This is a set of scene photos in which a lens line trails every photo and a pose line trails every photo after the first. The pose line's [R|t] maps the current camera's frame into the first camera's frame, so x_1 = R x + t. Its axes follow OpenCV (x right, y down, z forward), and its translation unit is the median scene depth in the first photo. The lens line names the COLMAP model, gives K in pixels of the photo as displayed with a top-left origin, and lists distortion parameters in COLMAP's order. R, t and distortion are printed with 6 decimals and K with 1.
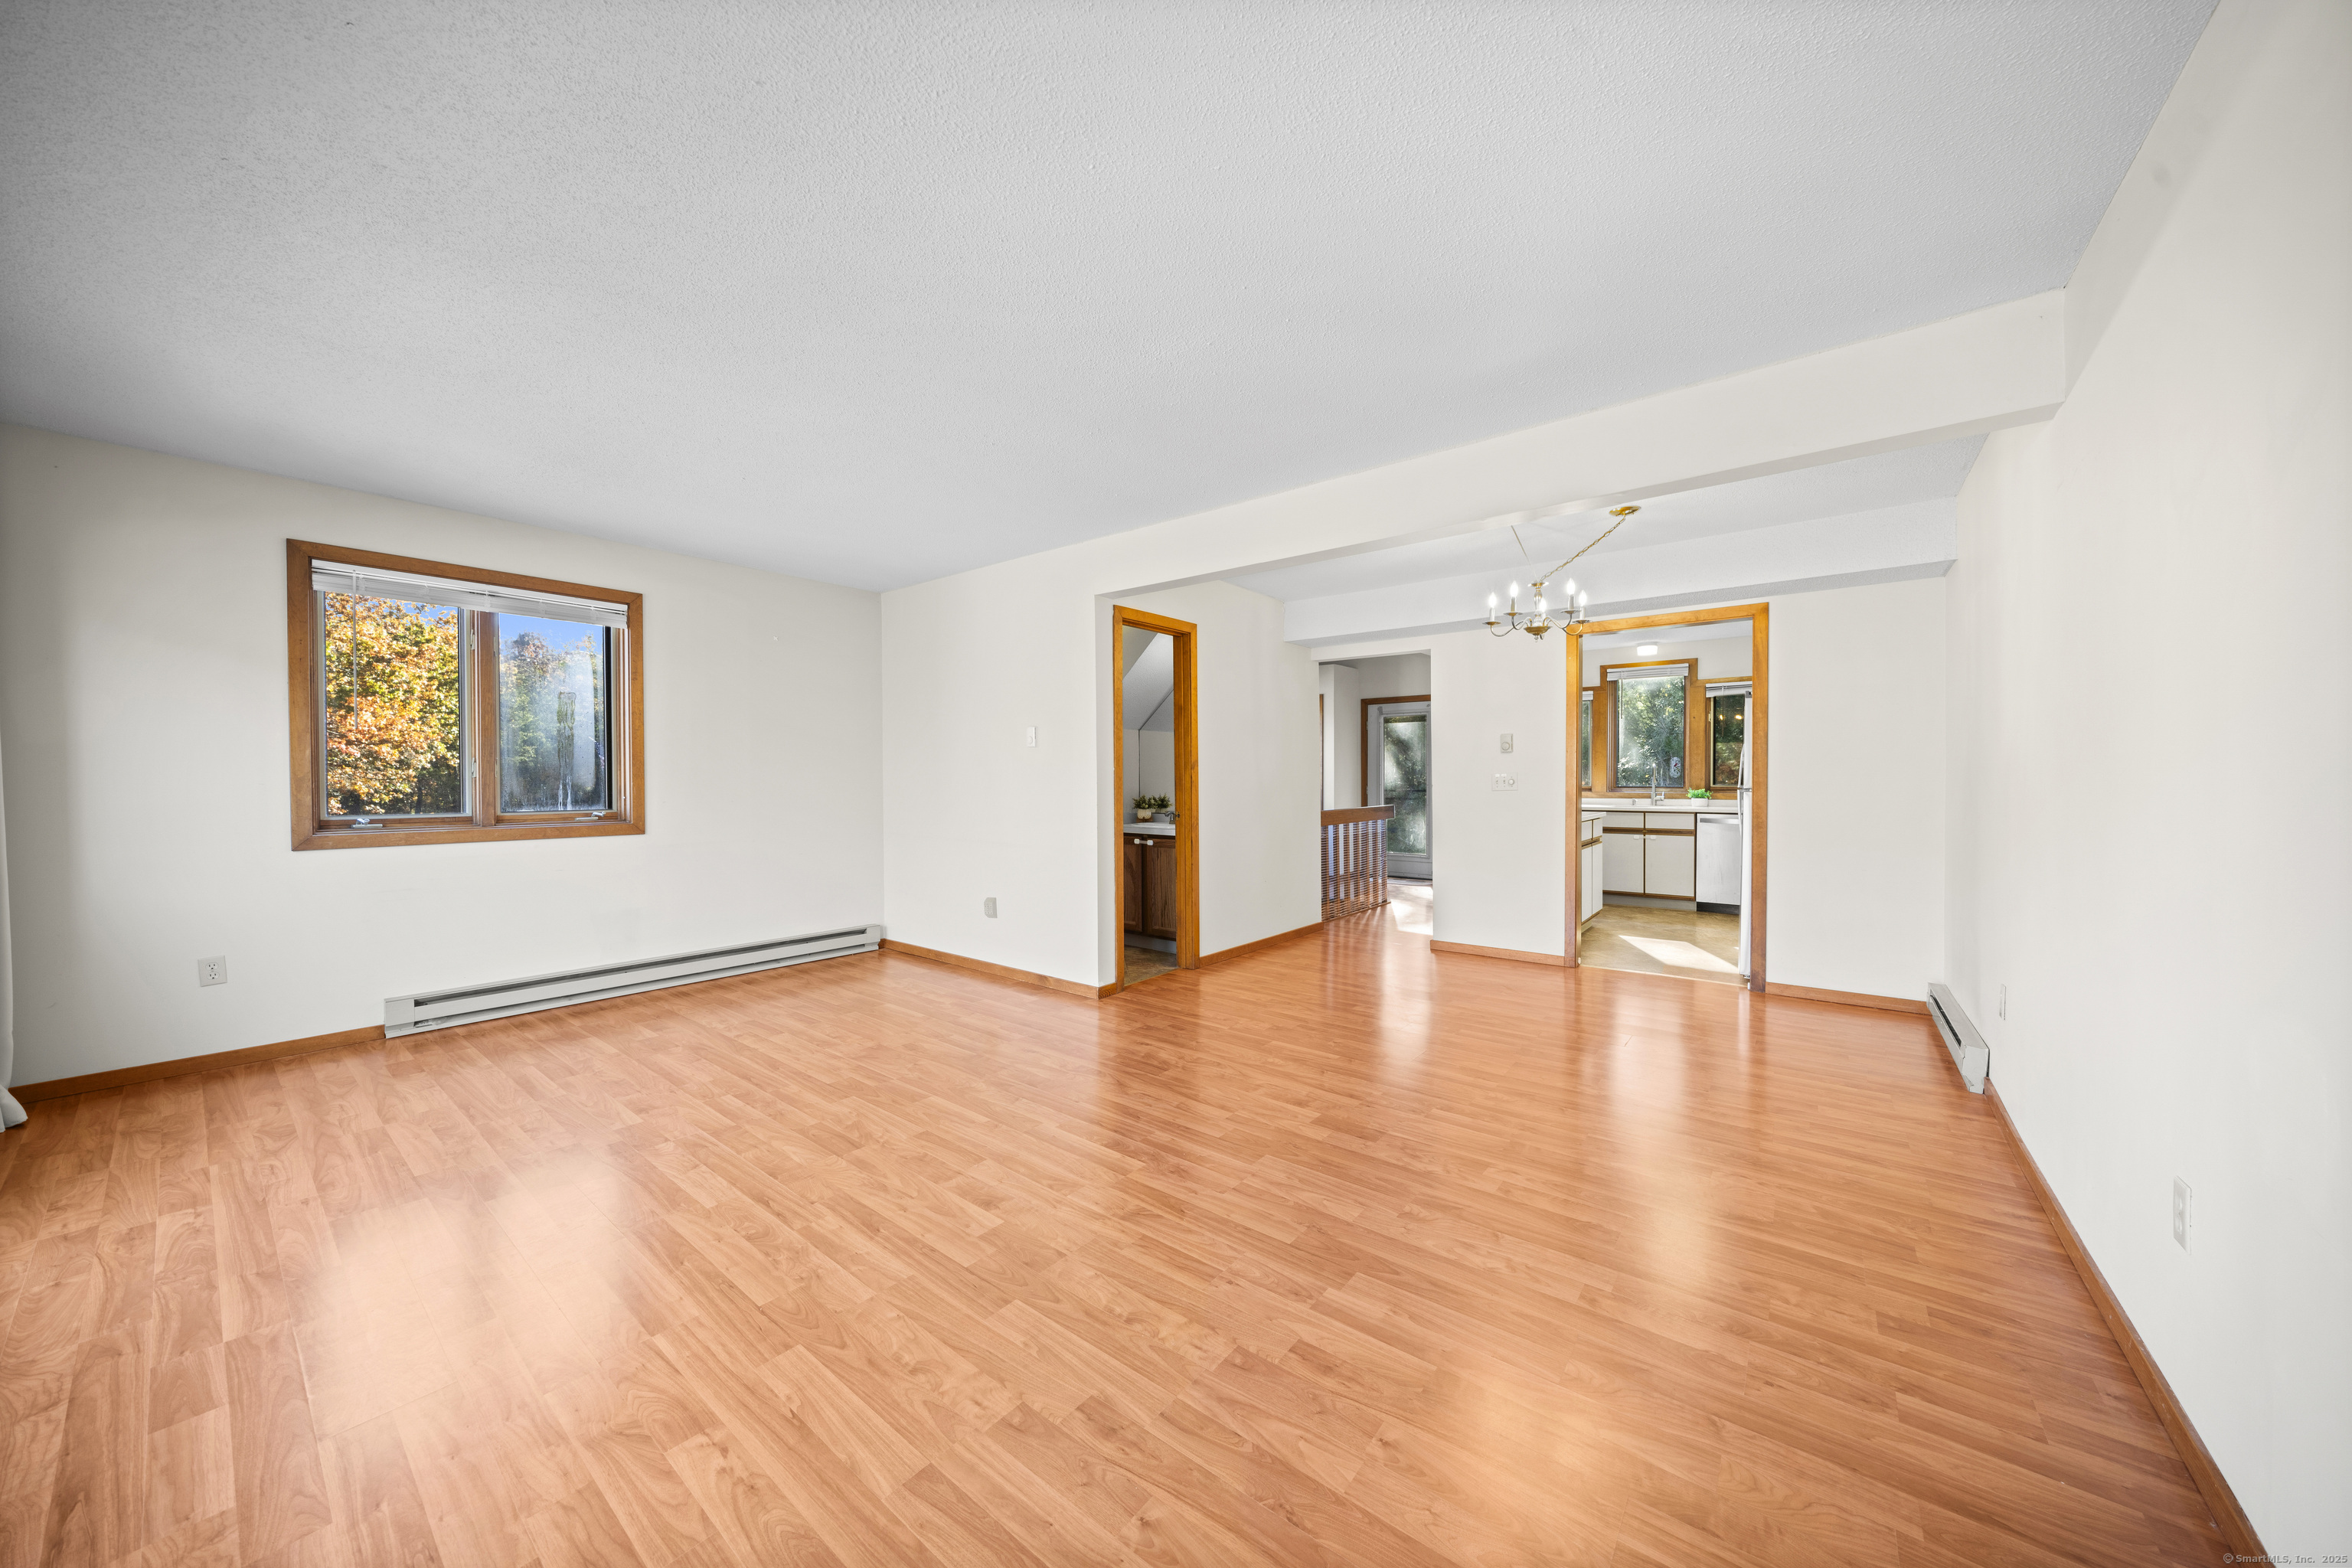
lens RADIAL K [[810.7, 0, 1168.7], [0, 810.7, 790.1], [0, 0, 1]] dist [-0.007216, 0.000527]
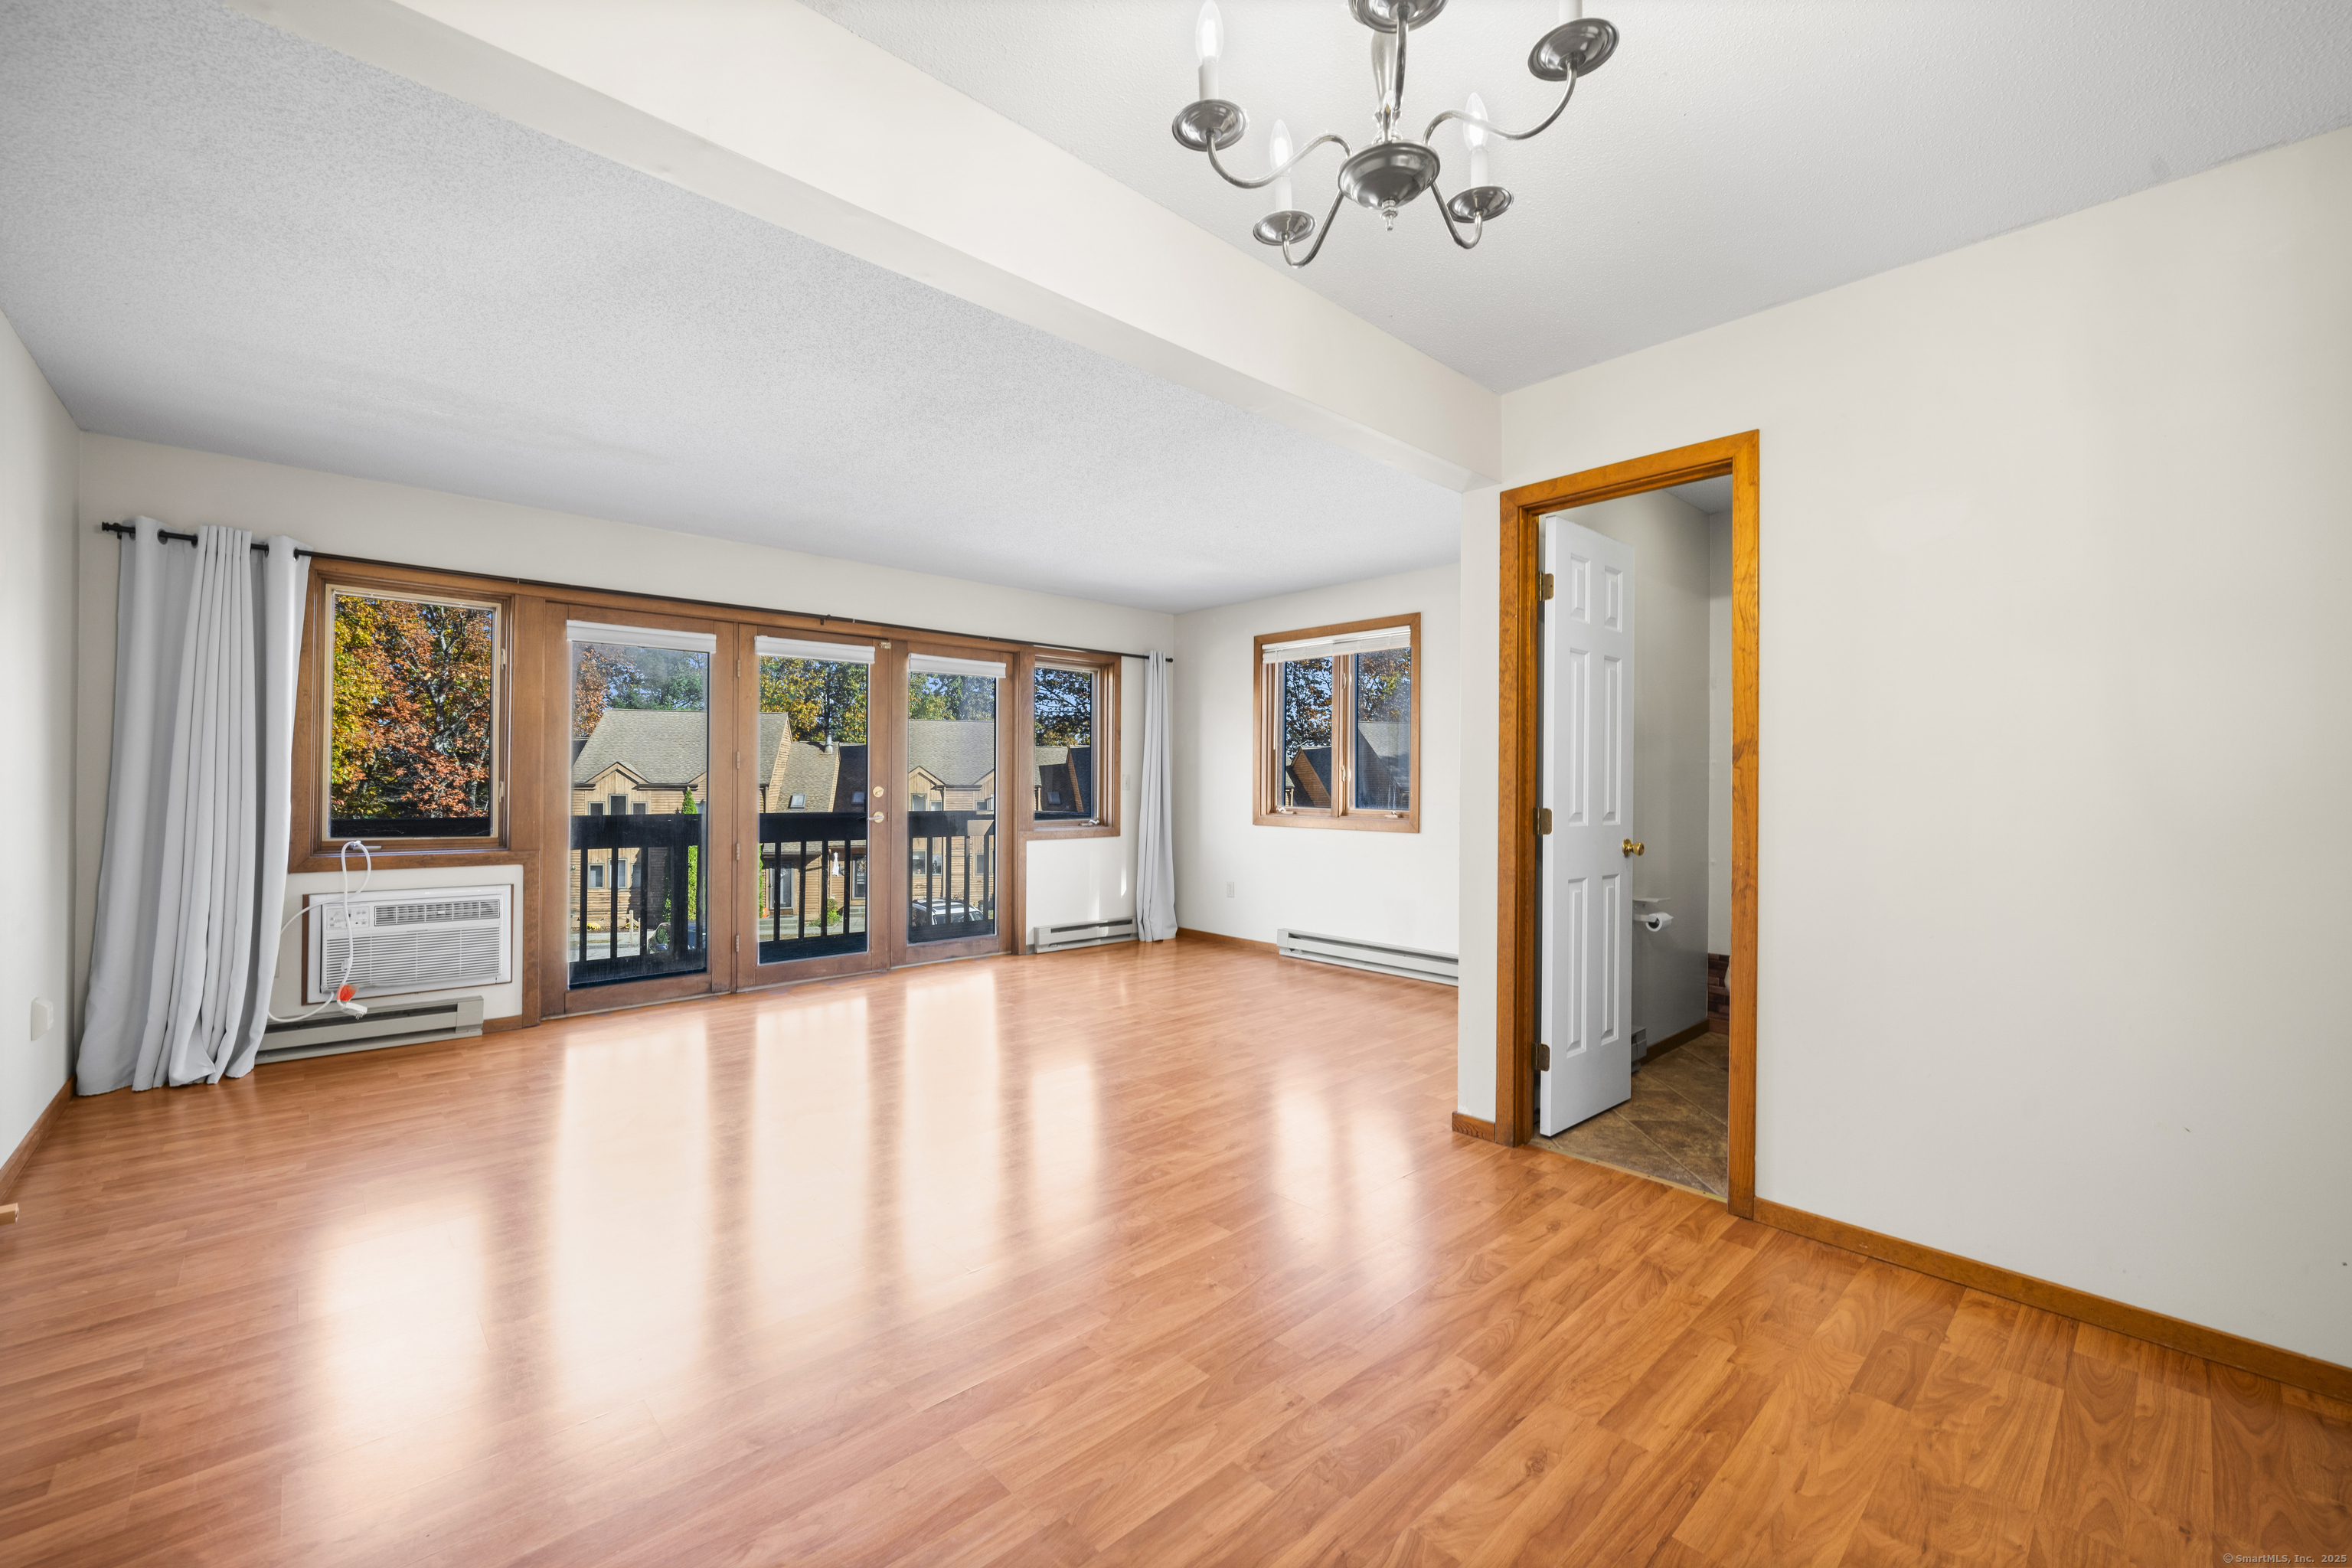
lens RADIAL K [[955.7, 0, 1187.4], [0, 955.7, 780.1], [0, 0, 1]] dist [0.003636, 0.000138]
pose [[-0.138343, -0.001341, -0.990383, 0.592203], [-0.017862, 0.999840, 0.001142, -0.010543], [0.990223, 0.017849, -0.138345, 0.774373]]
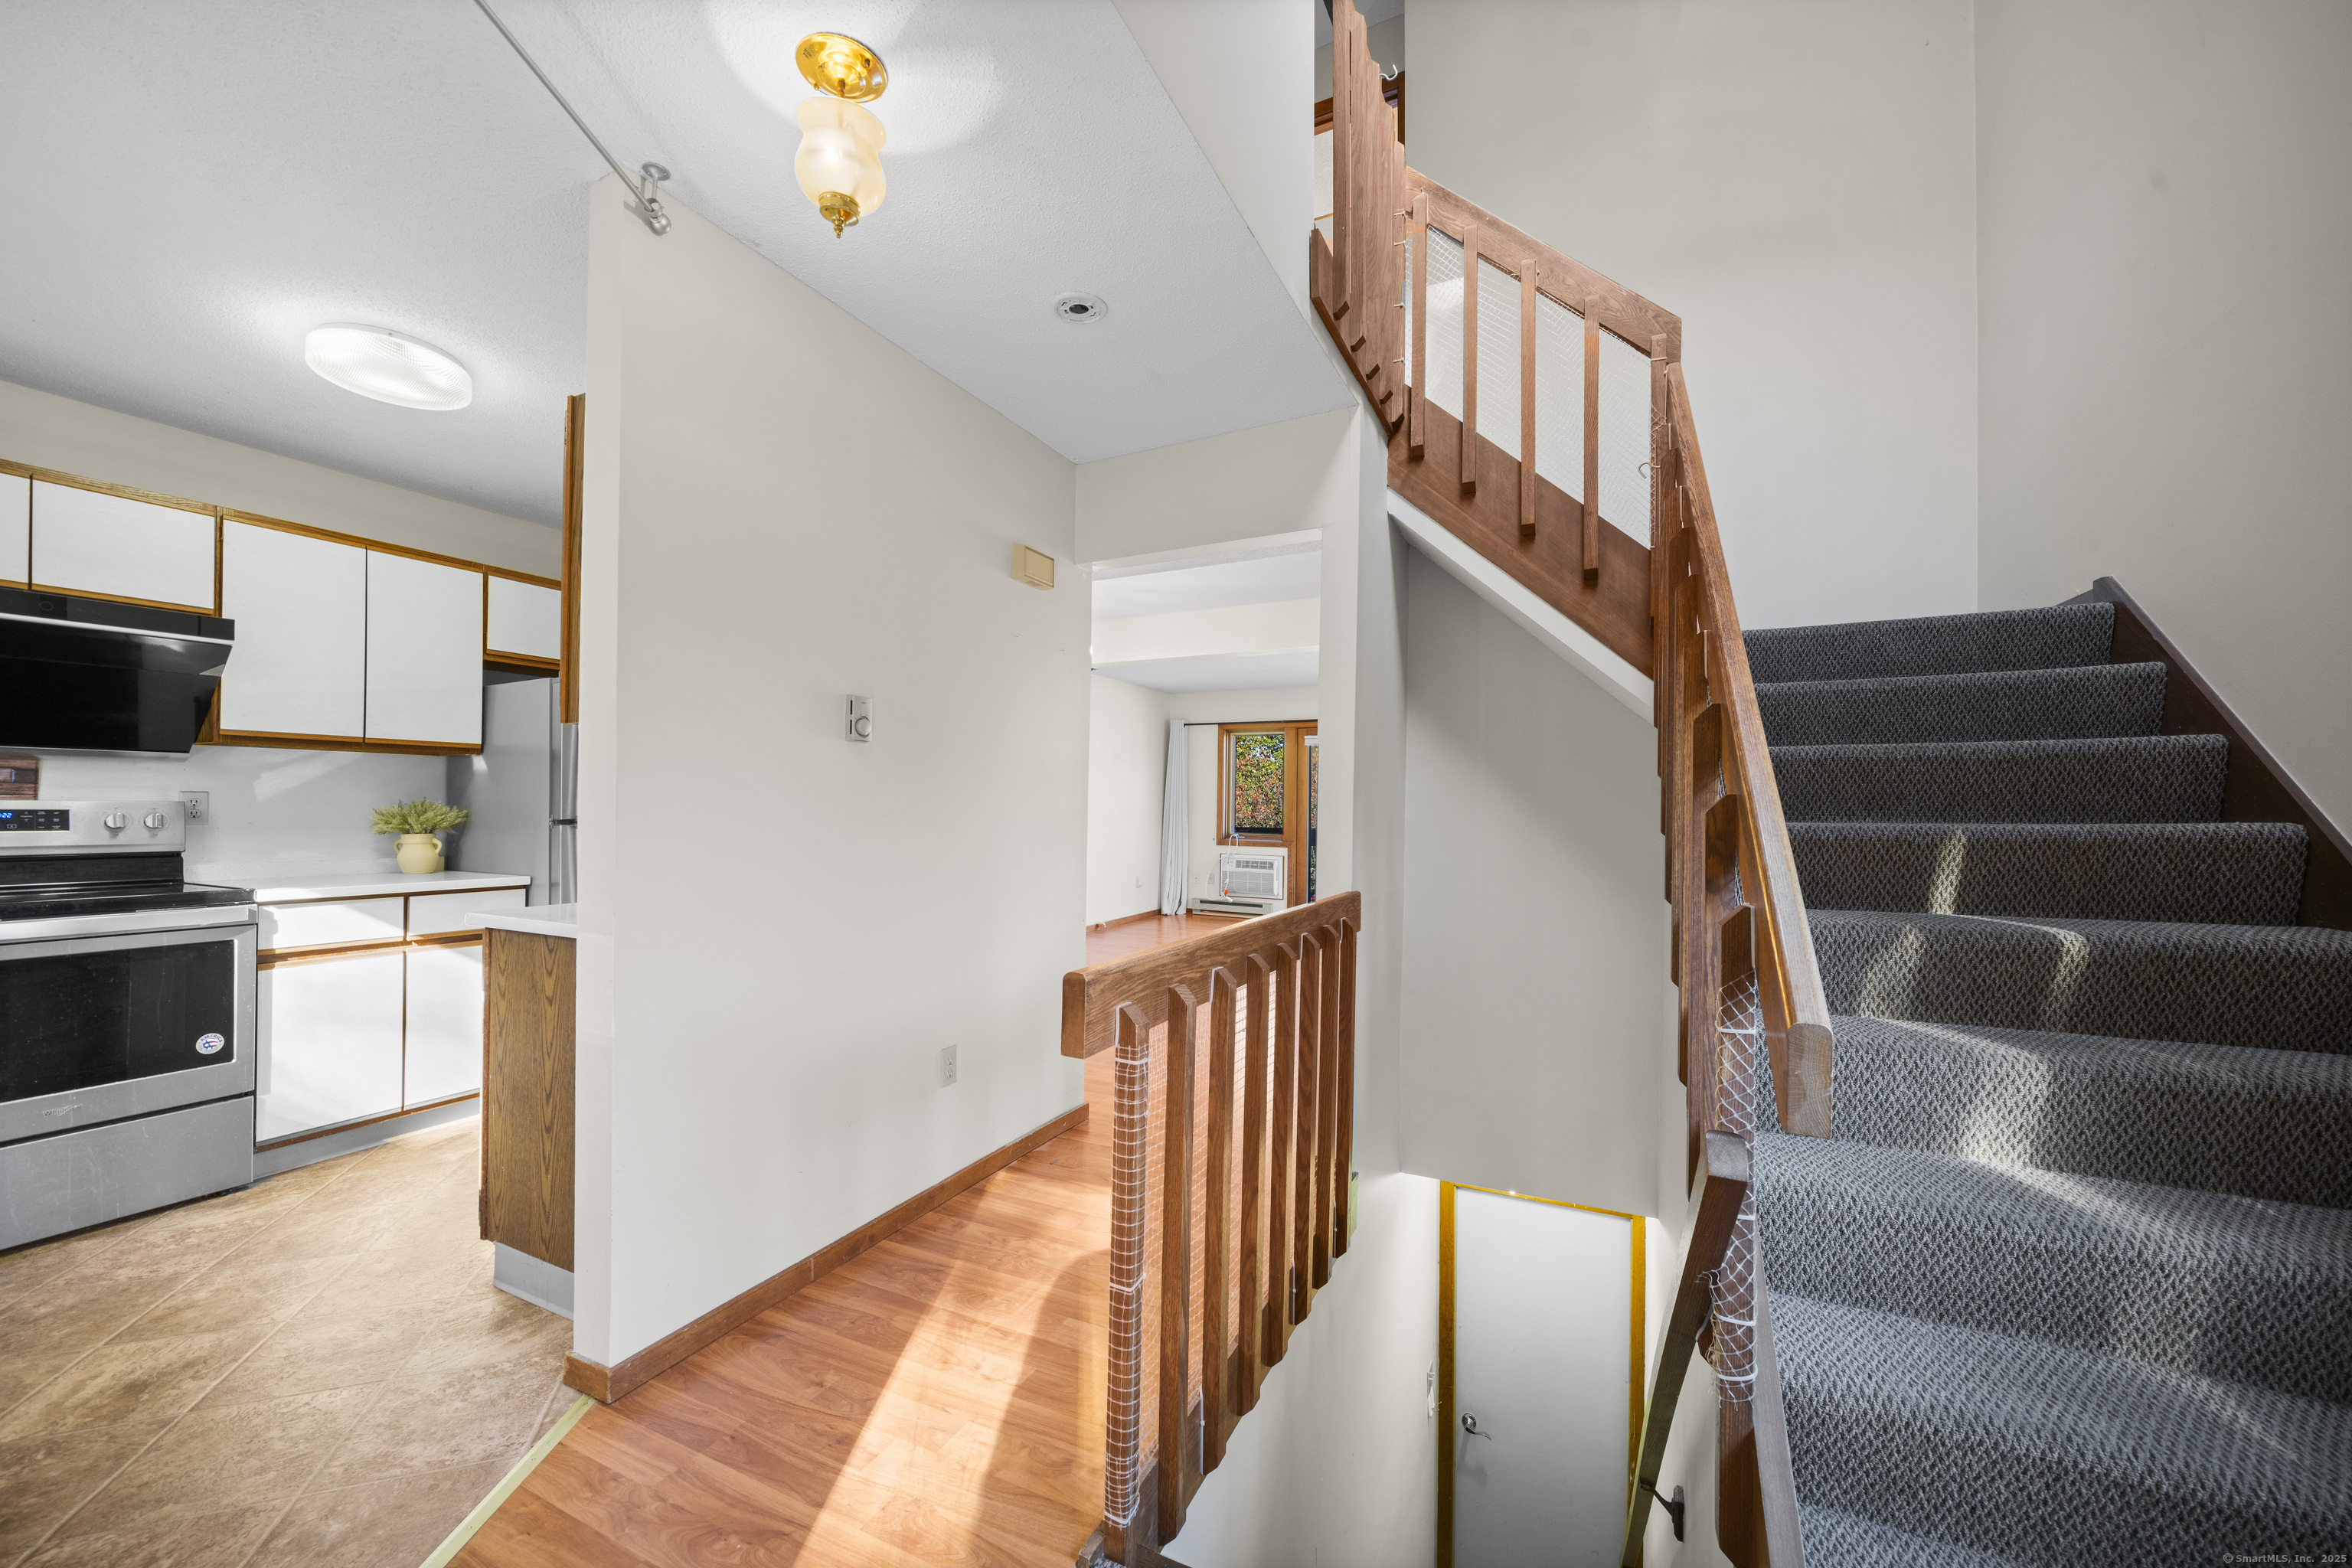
lens RADIAL K [[879.0, 0, 1154.6], [0, 879.0, 799.6], [0, 0, 1]] dist [-0.006357, 0.000985]
pose [[-0.975103, -0.005673, -0.221681, 0.471405], [-0.006824, 0.999967, 0.004424, -0.026355], [0.221649, 0.005827, -0.975109, 1.752052]]
